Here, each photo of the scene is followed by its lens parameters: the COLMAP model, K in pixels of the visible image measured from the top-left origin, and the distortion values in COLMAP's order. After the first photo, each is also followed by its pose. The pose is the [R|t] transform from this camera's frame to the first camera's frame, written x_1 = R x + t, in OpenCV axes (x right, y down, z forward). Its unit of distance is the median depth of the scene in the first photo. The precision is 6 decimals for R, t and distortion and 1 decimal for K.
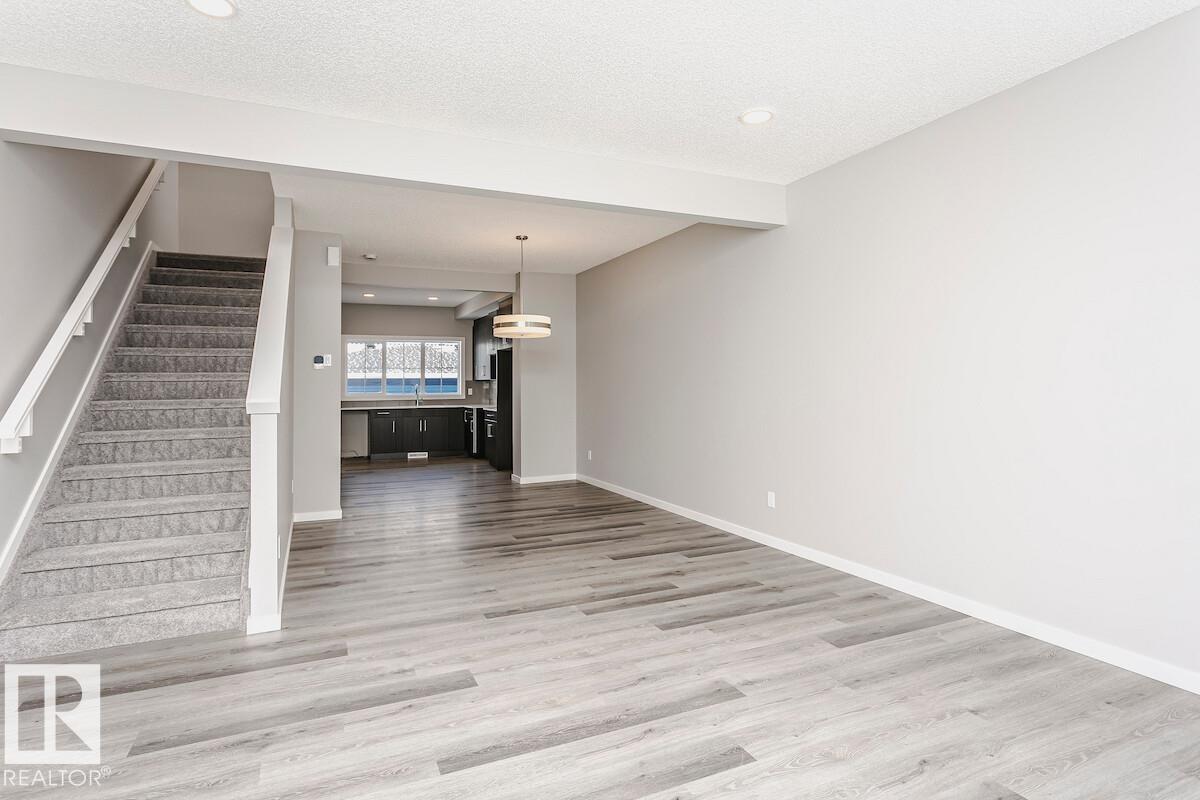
lens RADIAL K [[644.6, 0, 600.9], [0, 644.6, 393.1], [0, 0, 1]] dist [-0.002957, -0.000531]
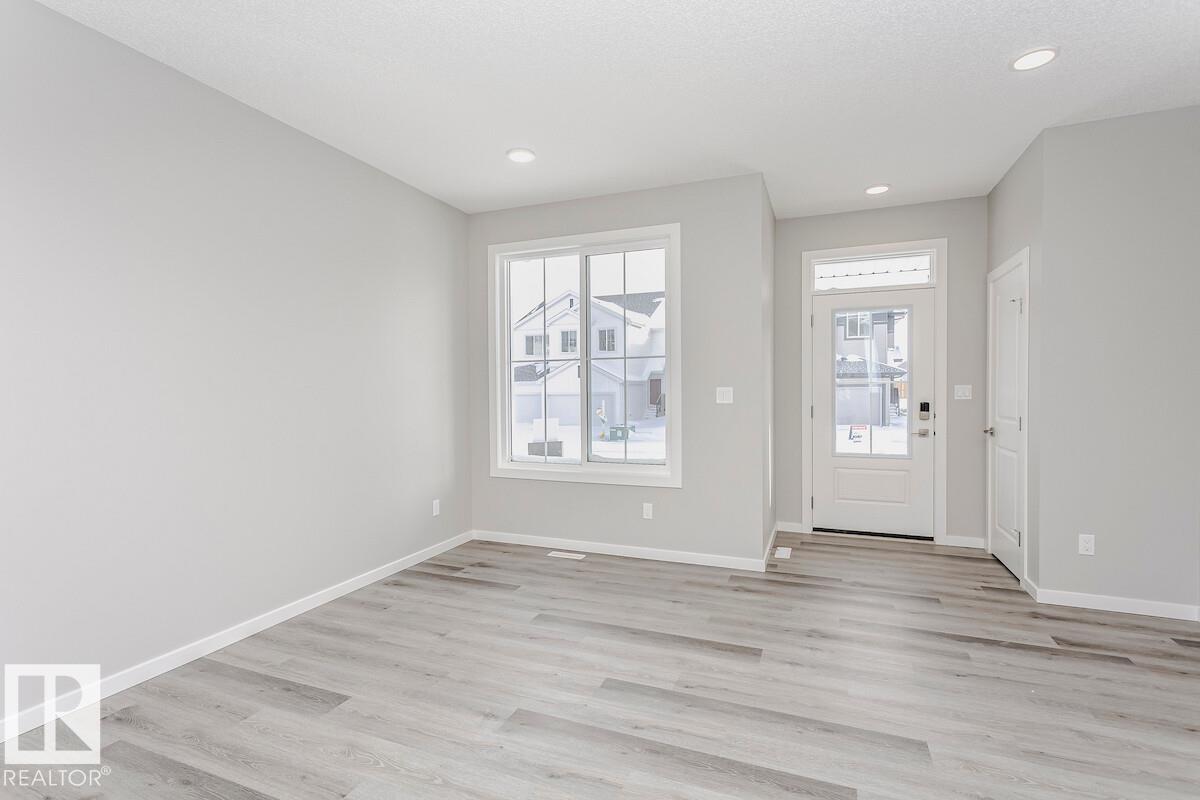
lens RADIAL K [[581.7, 0, 594.5], [0, 581.7, 396.8], [0, 0, 1]] dist [0.029823, 0.000214]
pose [[-0.693679, 0.005669, 0.720262, -0.459322], [0.018528, 0.999779, 0.009975, -0.008949], [-0.720046, 0.020264, -0.693630, 1.400250]]
